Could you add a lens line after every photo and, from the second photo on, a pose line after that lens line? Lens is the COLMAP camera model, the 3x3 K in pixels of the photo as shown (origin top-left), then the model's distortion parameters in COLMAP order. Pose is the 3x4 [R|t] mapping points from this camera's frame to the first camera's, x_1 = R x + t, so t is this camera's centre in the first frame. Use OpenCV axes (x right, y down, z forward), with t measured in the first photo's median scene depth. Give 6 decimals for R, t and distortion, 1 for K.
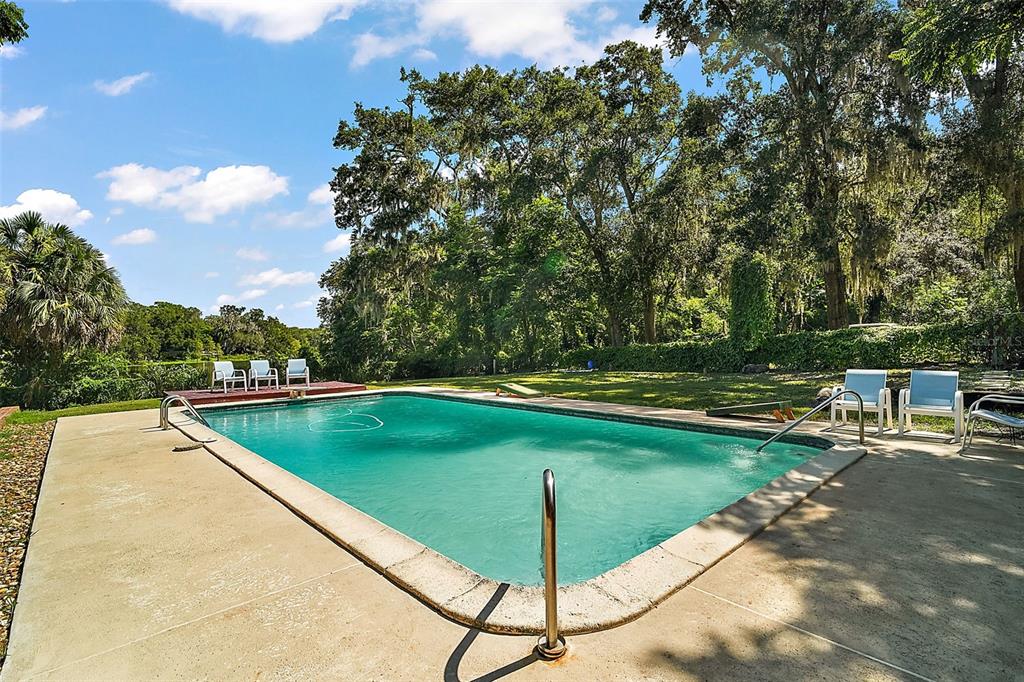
lens RADIAL K [[479.4, 0, 520.4], [0, 479.4, 341.9], [0, 0, 1]] dist [-0.001622, -0.000646]
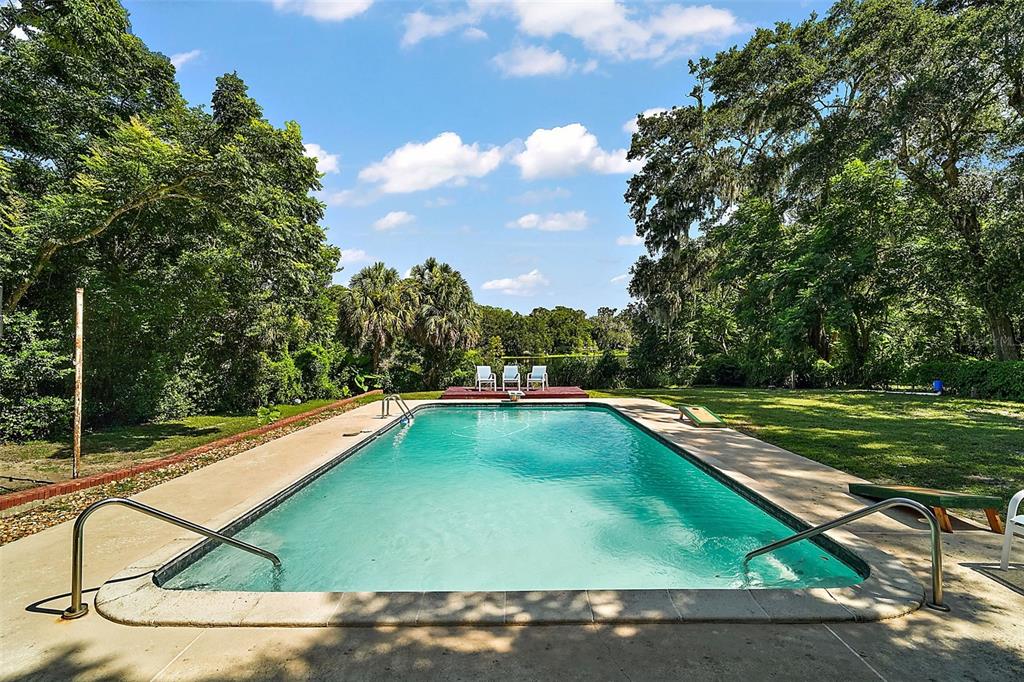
lens RADIAL K [[479.4, 0, 512.0], [0, 479.4, 340.6], [0, 0, 1]] dist [-0.001622, -0.000646]
pose [[0.731918, 0.008142, -0.681344, 0.183216], [-0.005497, 0.999967, 0.006045, -0.021275], [0.681370, -0.000679, 0.731938, 0.072707]]
